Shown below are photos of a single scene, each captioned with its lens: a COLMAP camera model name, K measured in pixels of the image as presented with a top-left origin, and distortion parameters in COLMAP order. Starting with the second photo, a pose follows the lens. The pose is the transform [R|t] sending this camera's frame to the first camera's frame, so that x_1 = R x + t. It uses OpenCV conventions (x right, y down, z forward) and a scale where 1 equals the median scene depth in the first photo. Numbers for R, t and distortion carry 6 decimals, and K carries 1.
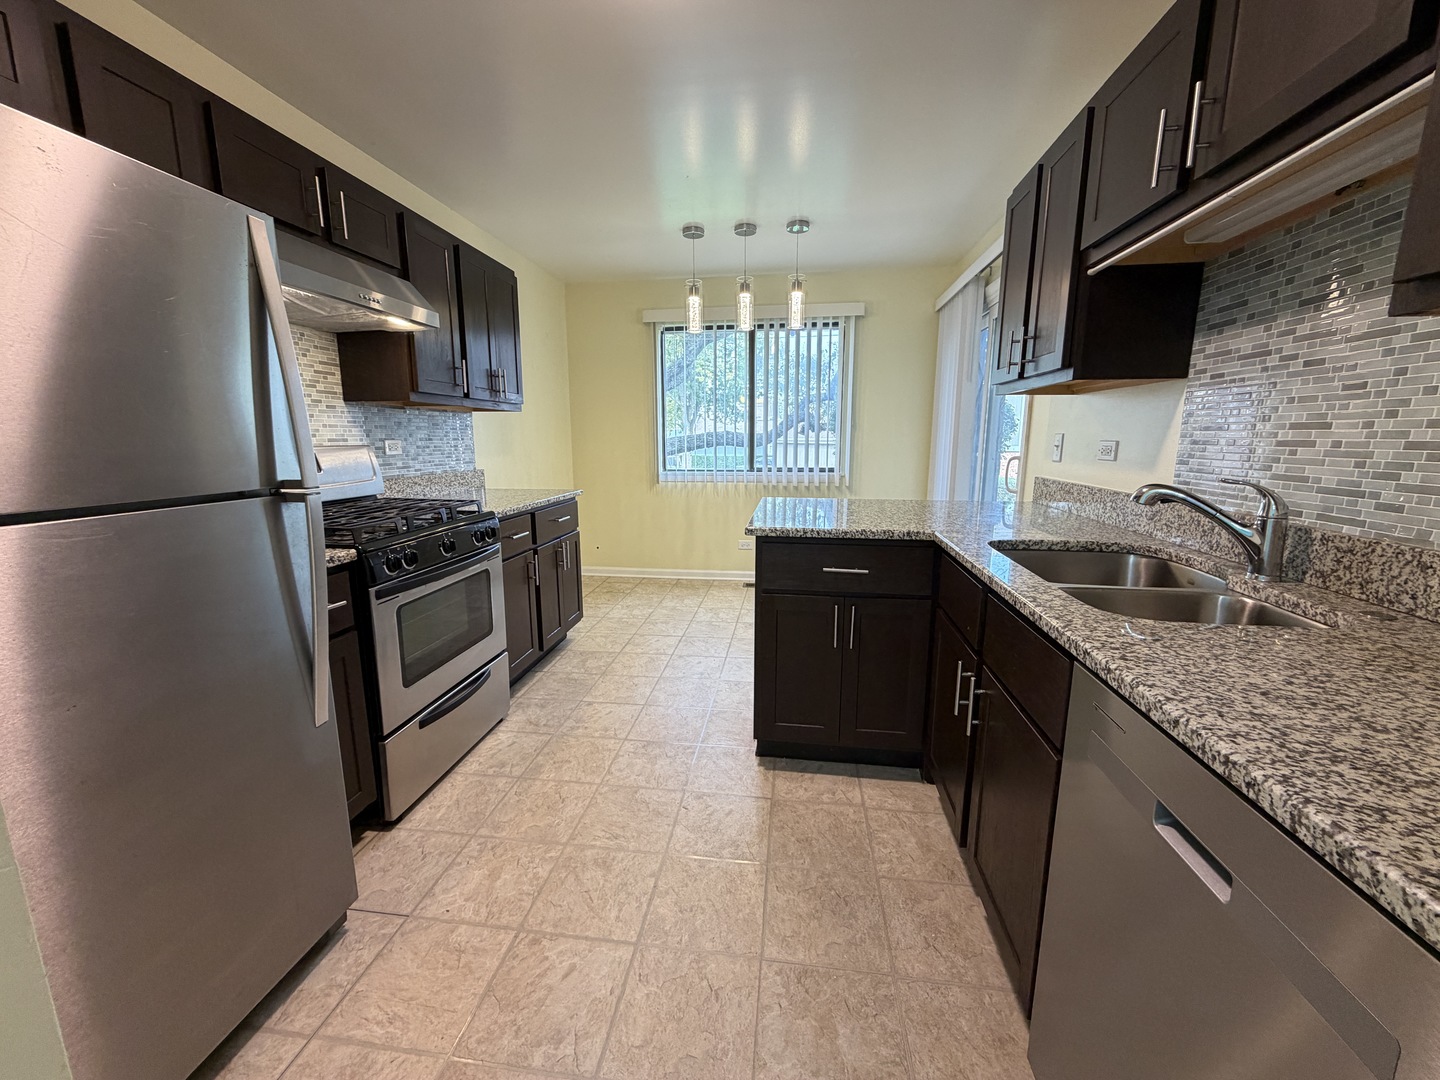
lens RADIAL K [[578.5, 0, 720.6], [0, 578.5, 537.4], [0, 0, 1]] dist [-0.001215, -0.000056]
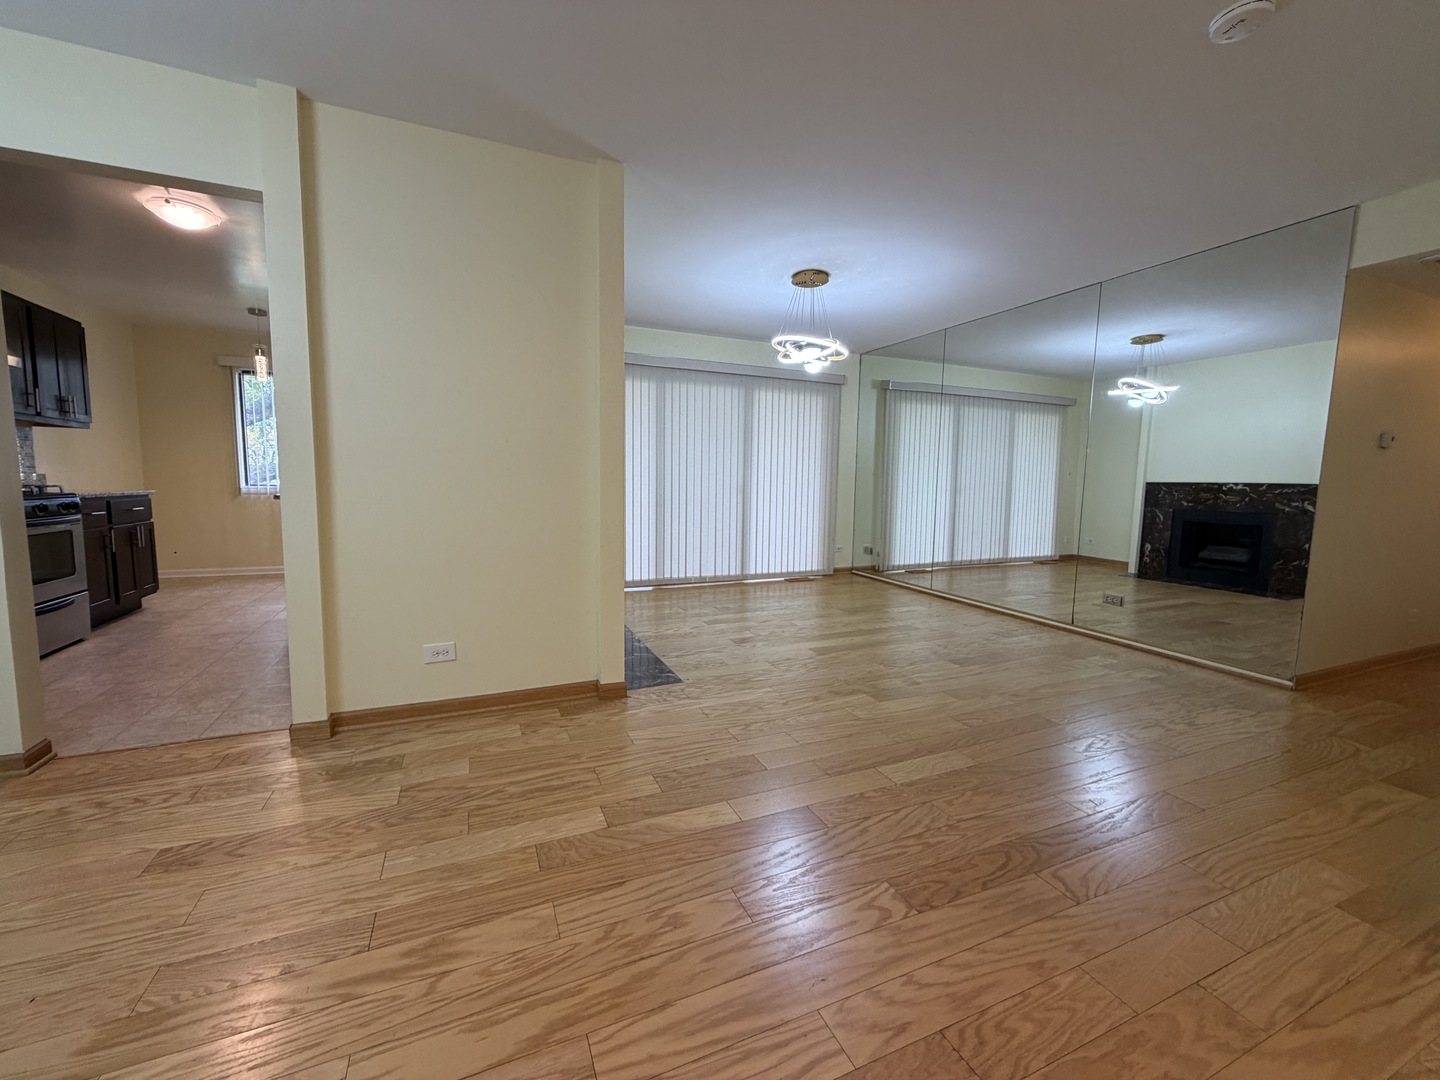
lens RADIAL K [[578.5, 0, 714.2], [0, 578.5, 537.4], [0, 0, 1]] dist [-0.001215, -0.000056]
pose [[0.859217, -0.040121, 0.510036, 0.202153], [0.078736, 0.995413, -0.054338, 0.222735], [-0.505517, 0.086846, 0.858435, -0.864712]]
